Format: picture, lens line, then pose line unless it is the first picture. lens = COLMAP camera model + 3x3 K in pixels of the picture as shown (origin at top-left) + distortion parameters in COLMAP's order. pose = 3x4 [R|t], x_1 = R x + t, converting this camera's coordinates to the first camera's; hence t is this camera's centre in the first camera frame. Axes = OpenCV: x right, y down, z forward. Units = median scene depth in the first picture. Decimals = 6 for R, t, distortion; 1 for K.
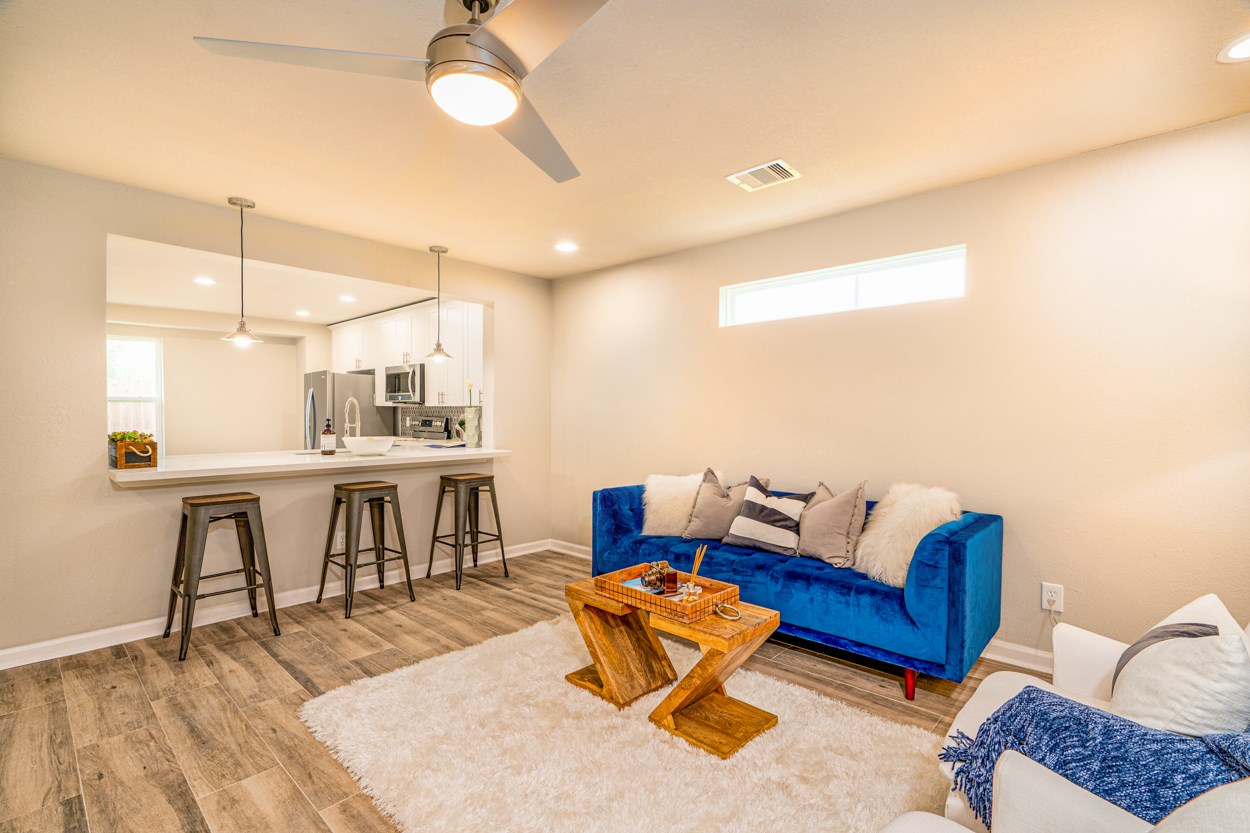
lens RADIAL K [[564.0, 0, 626.9], [0, 564.0, 417.7], [0, 0, 1]] dist [-0.009974, 0.004053]
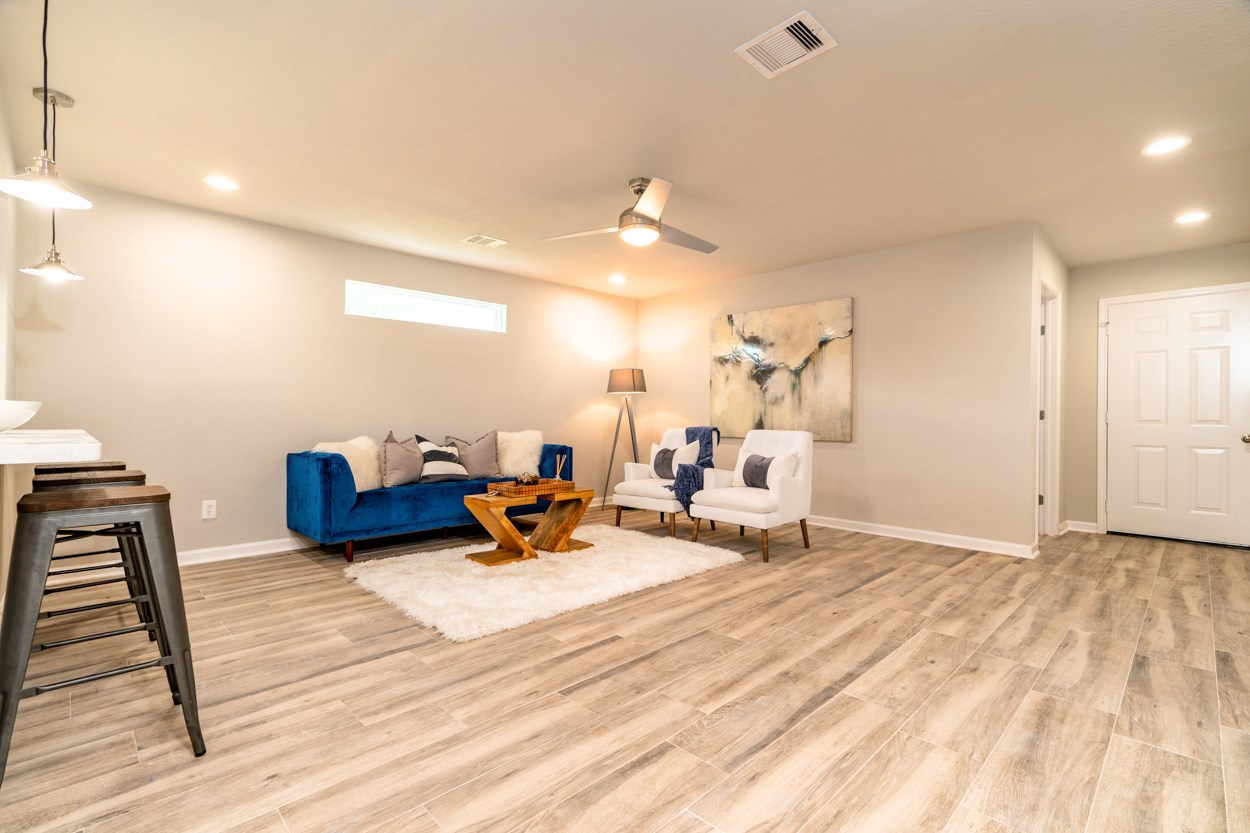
lens RADIAL K [[564.0, 0, 626.9], [0, 564.0, 417.7], [0, 0, 1]] dist [-0.009974, 0.004053]
pose [[0.053448, 0.000109, 0.998571, -1.198305], [0.004640, 0.999989, -0.000358, 0.069851], [-0.998560, 0.004652, 0.053447, 0.456106]]
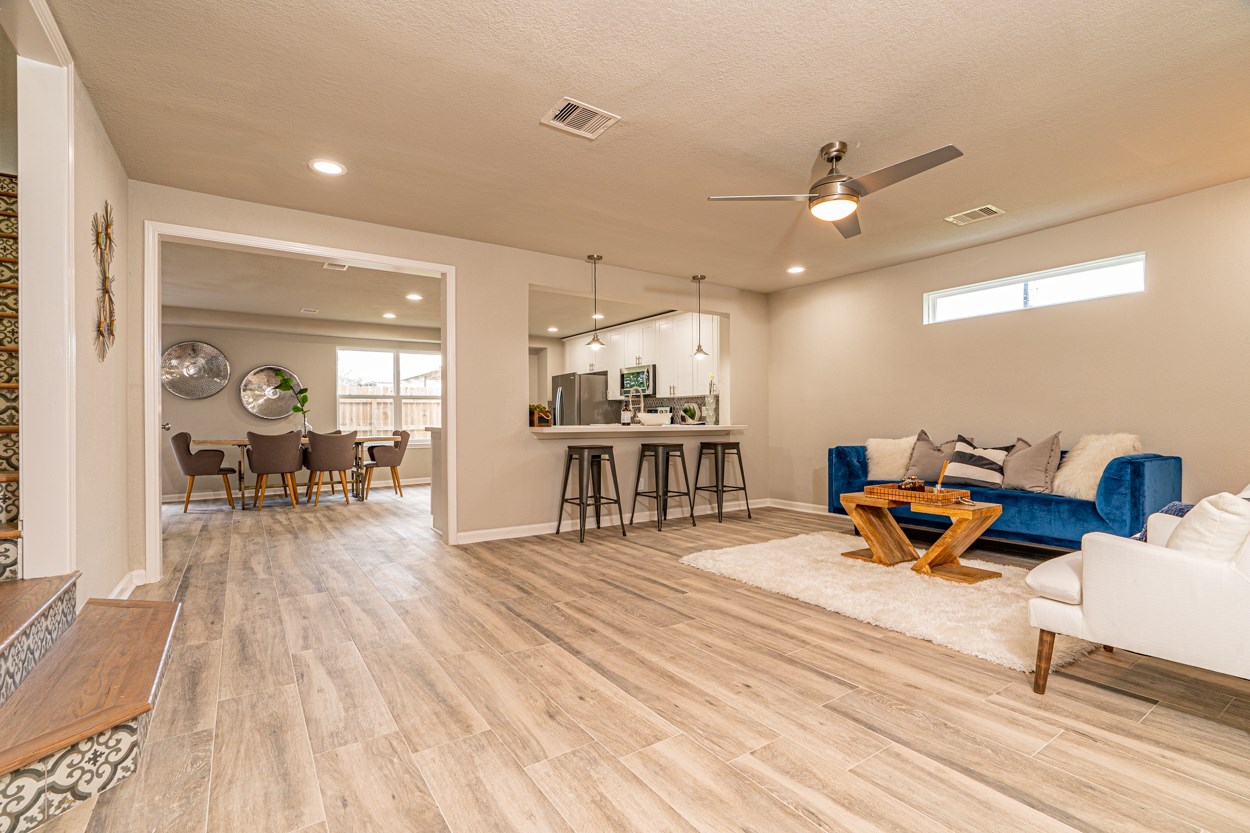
lens RADIAL K [[564.0, 0, 626.9], [0, 564.0, 417.7], [0, 0, 1]] dist [-0.009974, 0.004053]
pose [[0.973931, -0.008354, -0.226690, -0.257756], [0.004850, 0.999860, -0.016010, 0.086530], [0.226792, 0.014493, 0.973835, -0.499623]]
